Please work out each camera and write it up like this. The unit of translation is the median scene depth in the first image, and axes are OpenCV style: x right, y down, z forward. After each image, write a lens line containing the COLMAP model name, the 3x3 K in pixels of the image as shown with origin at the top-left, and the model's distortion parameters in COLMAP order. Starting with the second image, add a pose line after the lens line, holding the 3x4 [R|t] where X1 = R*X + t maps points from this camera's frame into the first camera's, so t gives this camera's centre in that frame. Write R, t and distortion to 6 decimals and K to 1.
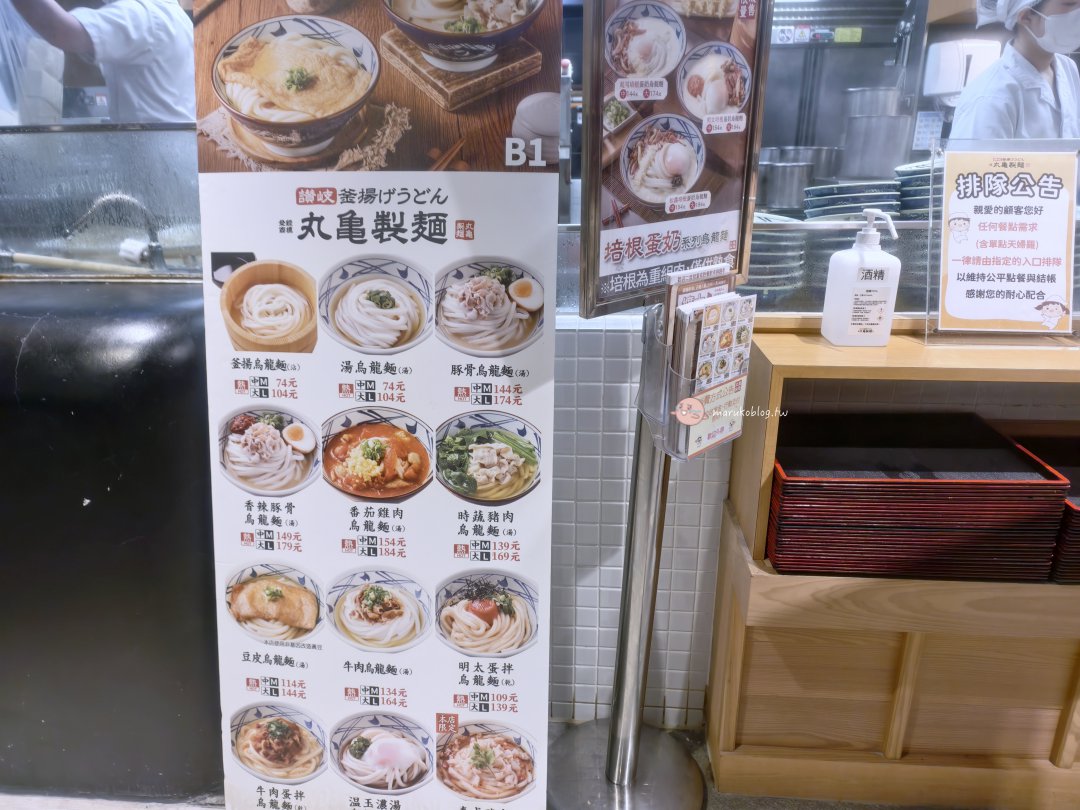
lens RADIAL K [[738.4, 0, 540.0], [0, 738.4, 405.0], [0, 0, 1]] dist [0.000290, -0.000107]
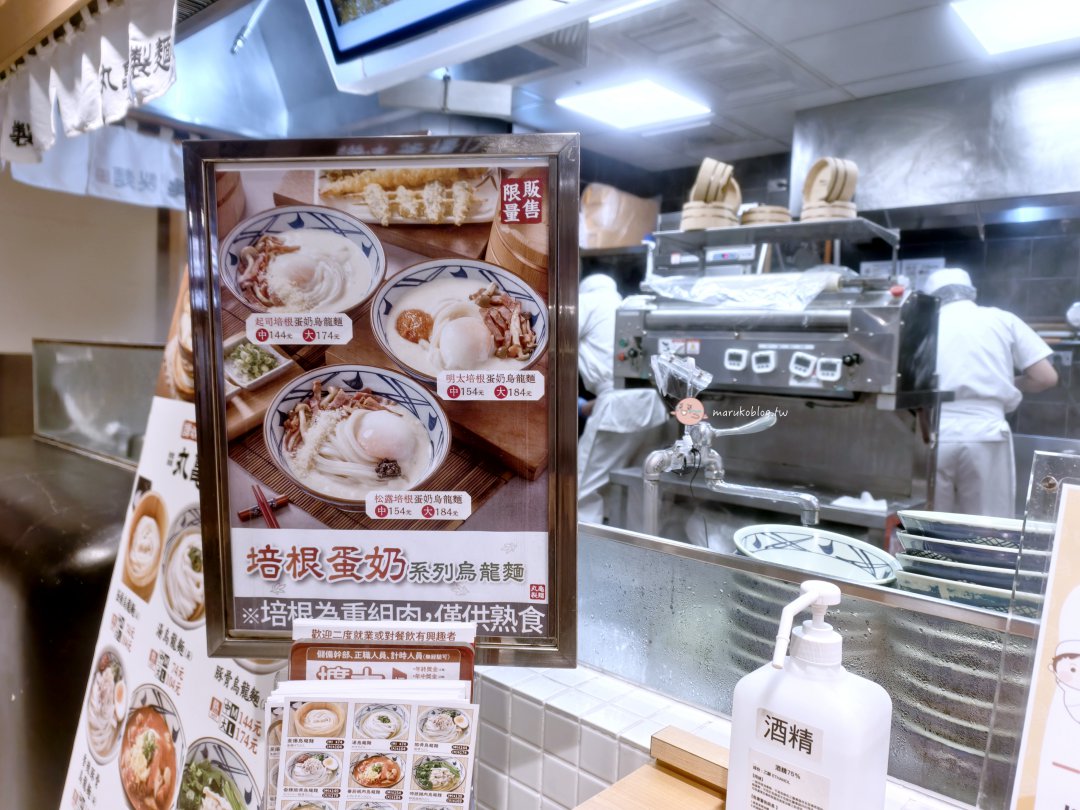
lens RADIAL K [[781.6, 0, 540.0], [0, 781.6, 405.0], [0, 0, 1]] dist [0.009387, -0.000999]
pose [[0.782386, 0.082578, -0.617295, 0.695802], [-0.257749, 0.945236, -0.200234, -0.263543], [0.566955, 0.315768, 0.760824, 0.578511]]
